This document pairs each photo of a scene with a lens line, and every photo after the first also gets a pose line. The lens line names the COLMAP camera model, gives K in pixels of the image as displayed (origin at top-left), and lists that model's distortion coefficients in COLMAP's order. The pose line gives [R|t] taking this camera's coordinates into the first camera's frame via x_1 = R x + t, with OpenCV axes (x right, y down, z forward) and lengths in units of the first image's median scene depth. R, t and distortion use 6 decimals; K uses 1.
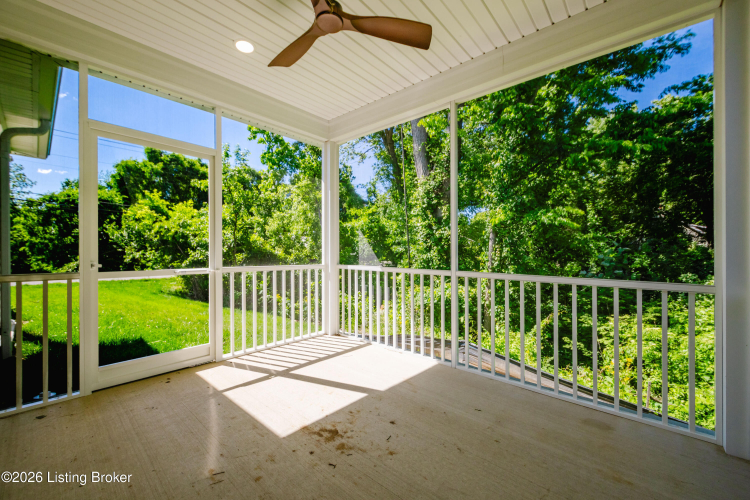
lens RADIAL K [[303.8, 0, 375.0], [0, 303.8, 250.0], [0, 0, 1]] dist [-0.000190, -0.000005]
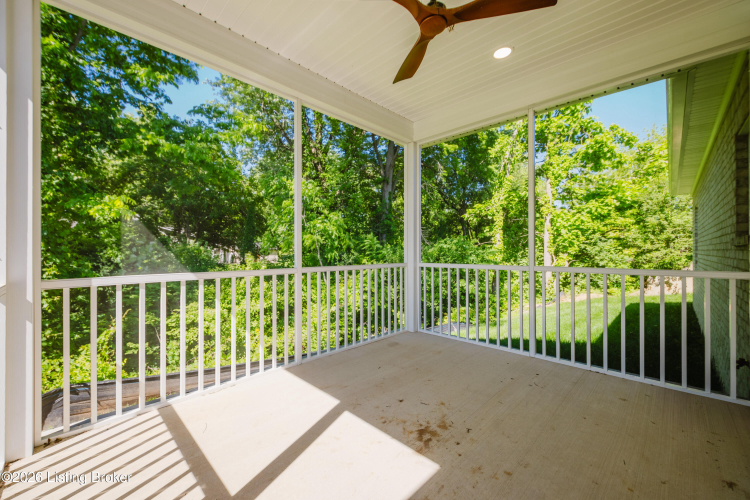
lens RADIAL K [[298.9, 0, 365.3], [0, 298.9, 250.2], [0, 0, 1]] dist [-0.000052, -0.000570]
pose [[0.067106, -0.004979, 0.997733, -0.648159], [-0.001930, 0.999985, 0.005120, 0.001800], [-0.997744, -0.002269, 0.067096, 0.649994]]
